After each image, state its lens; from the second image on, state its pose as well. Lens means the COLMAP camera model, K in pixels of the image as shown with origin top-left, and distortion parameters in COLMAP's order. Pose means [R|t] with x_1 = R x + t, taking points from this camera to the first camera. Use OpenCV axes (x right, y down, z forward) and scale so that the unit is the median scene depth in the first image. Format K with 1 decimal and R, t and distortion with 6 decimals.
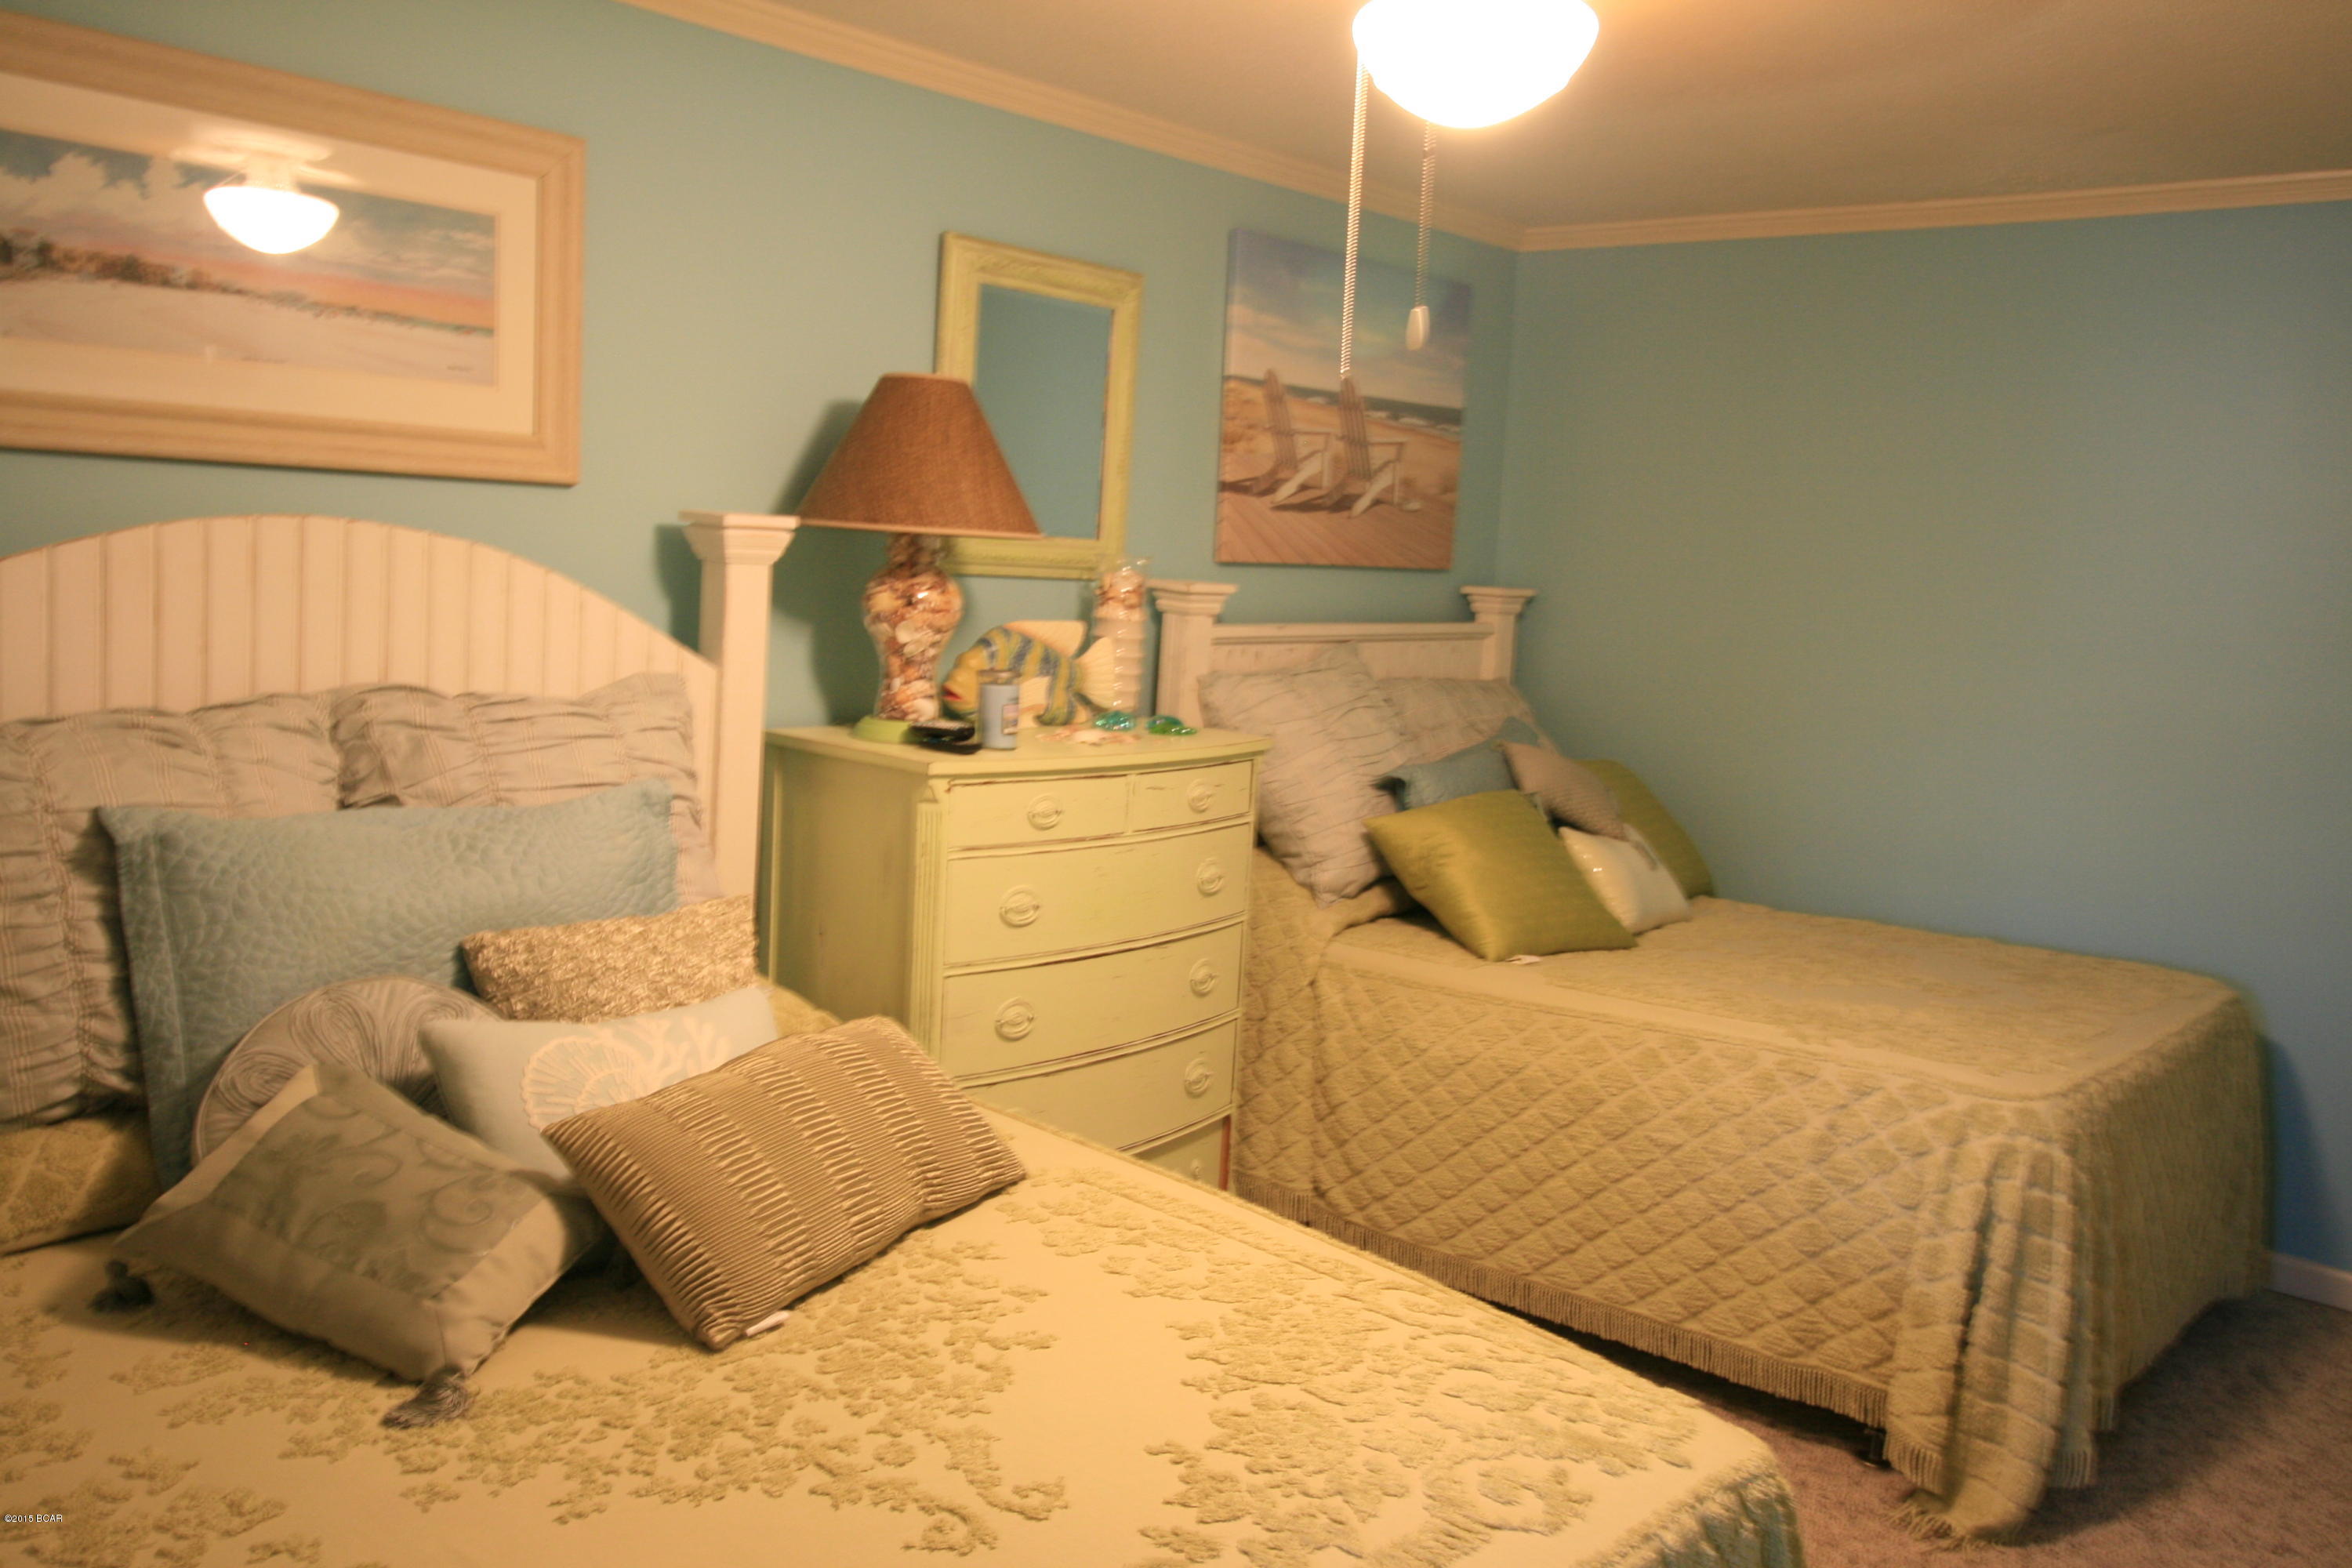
lens RADIAL K [[1848.1, 0, 1170.0], [0, 1848.1, 786.8], [0, 0, 1]] dist [0.015441, -0.010246]
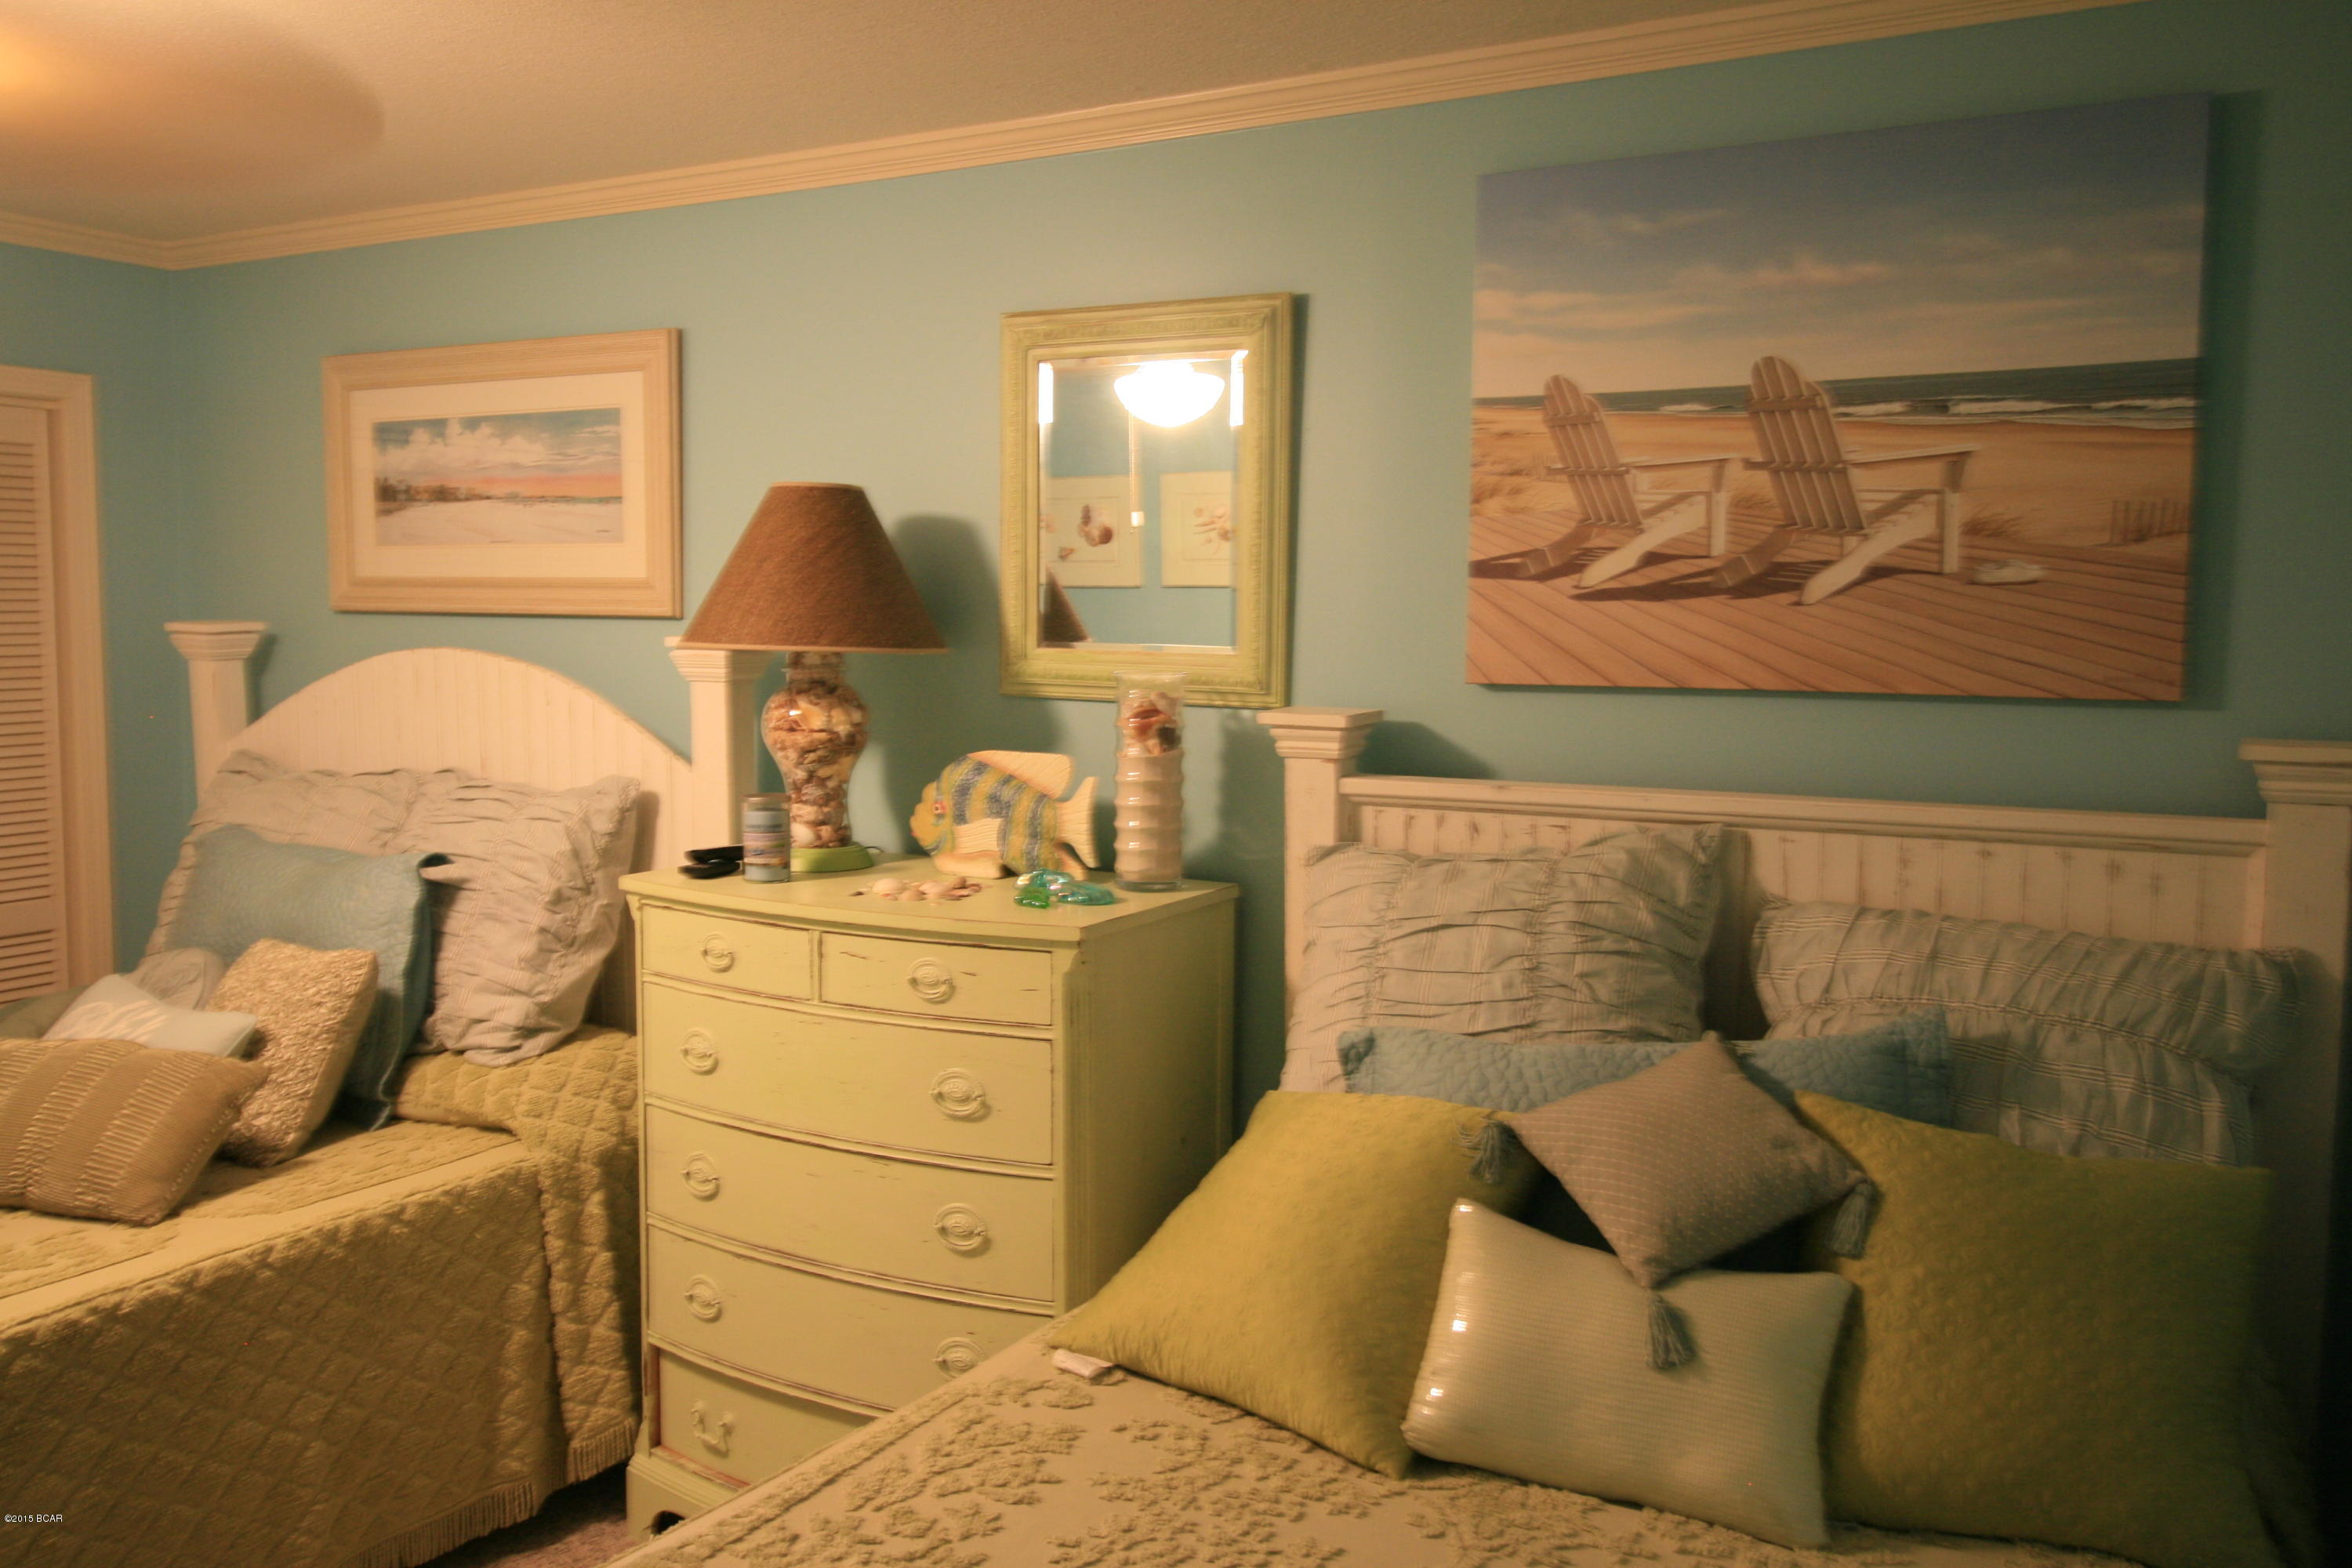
lens RADIAL K [[1848.1, 0, 1172.2], [0, 1848.1, 773.1], [0, 0, 1]] dist [0.015441, -0.010246]
pose [[0.211433, 0.032896, -0.976839, 0.643152], [-0.131240, 0.991338, 0.004978, -0.079813], [0.968541, 0.127148, 0.213919, 0.761795]]
